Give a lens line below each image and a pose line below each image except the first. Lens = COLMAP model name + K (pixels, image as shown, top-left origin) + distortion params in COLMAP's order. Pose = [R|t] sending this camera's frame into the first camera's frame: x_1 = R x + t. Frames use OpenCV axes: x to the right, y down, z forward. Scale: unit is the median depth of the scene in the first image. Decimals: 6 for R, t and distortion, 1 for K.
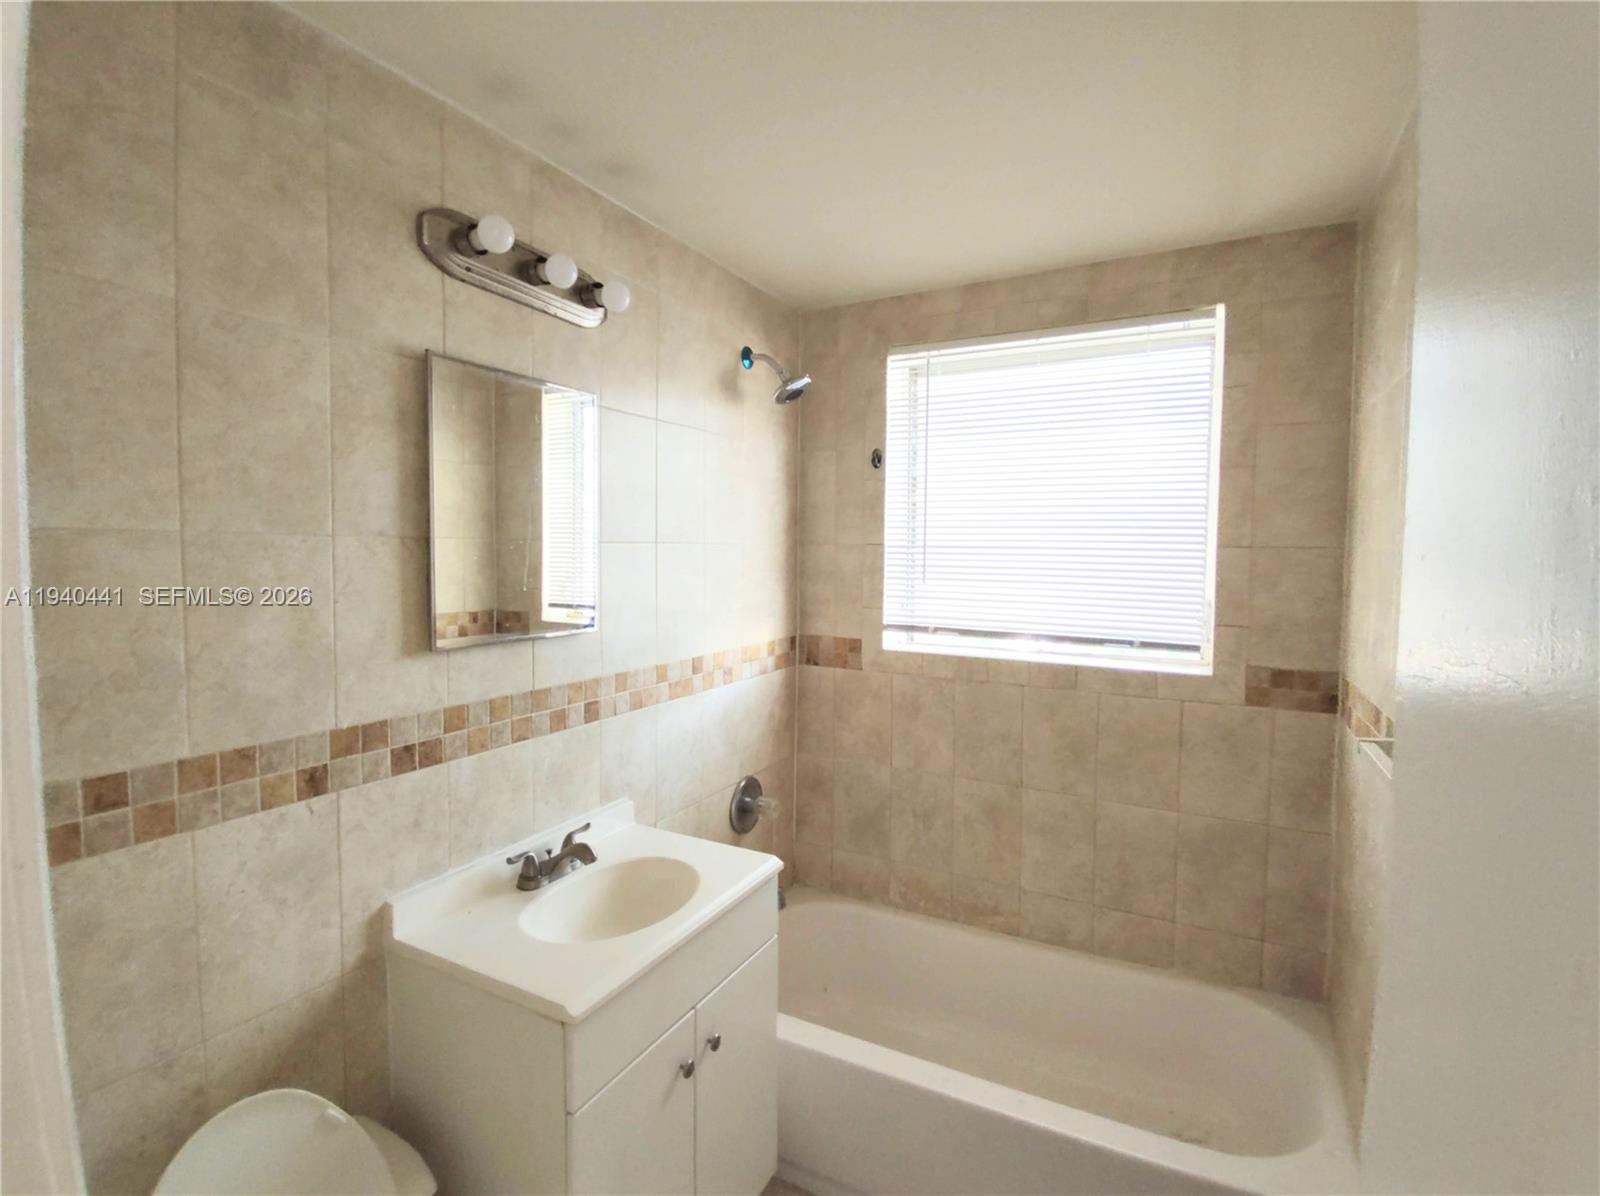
lens RADIAL K [[768.3, 0, 777.4], [0, 768.3, 604.2], [0, 0, 1]] dist [0.008632, -0.025621]
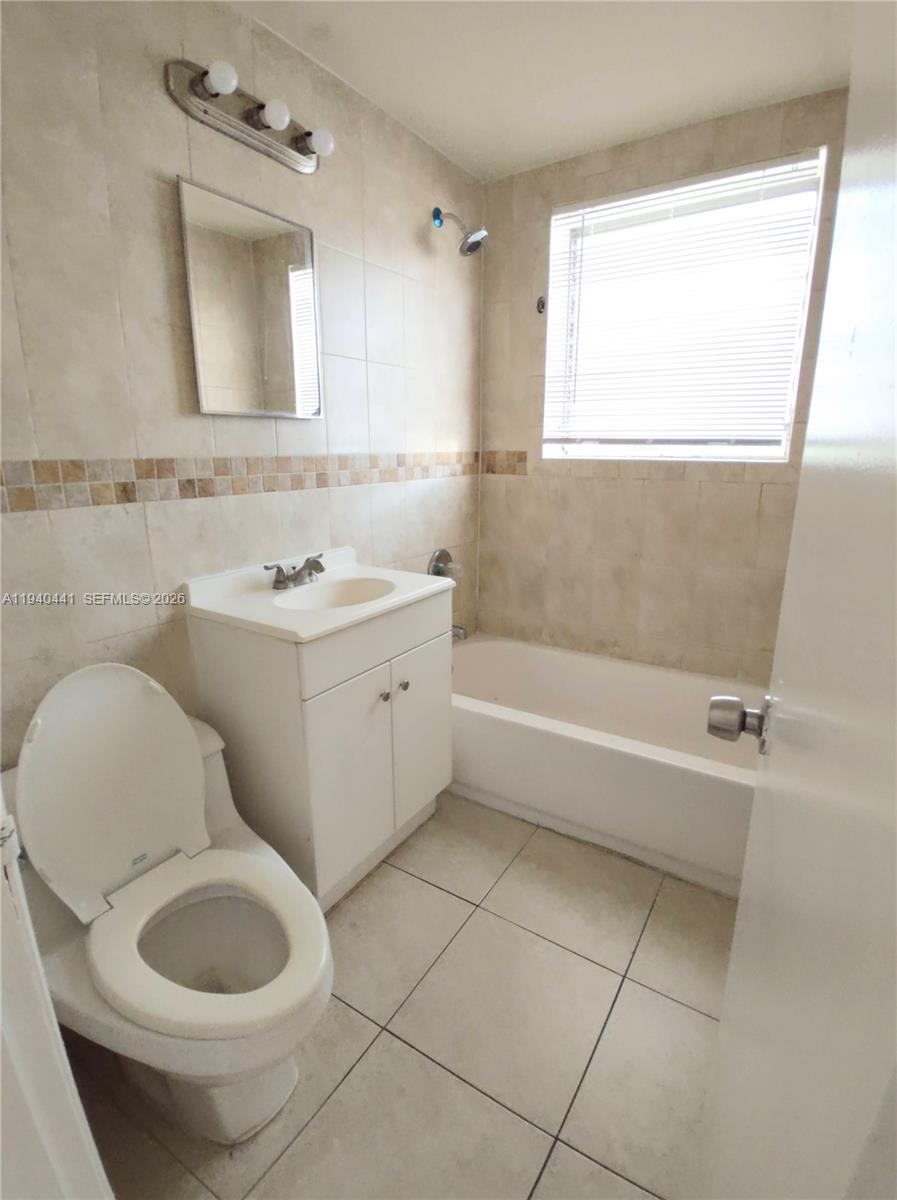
lens RADIAL K [[571.9, 0, 448.5], [0, 571.9, 600.0], [0, 0, 1]] dist [-0.000163, -0.012511]
pose [[0.997273, 0.009175, -0.073225, 0.065292], [0.004828, 0.982006, 0.188788, 0.149133], [0.073640, -0.188627, 0.979284, -0.048953]]
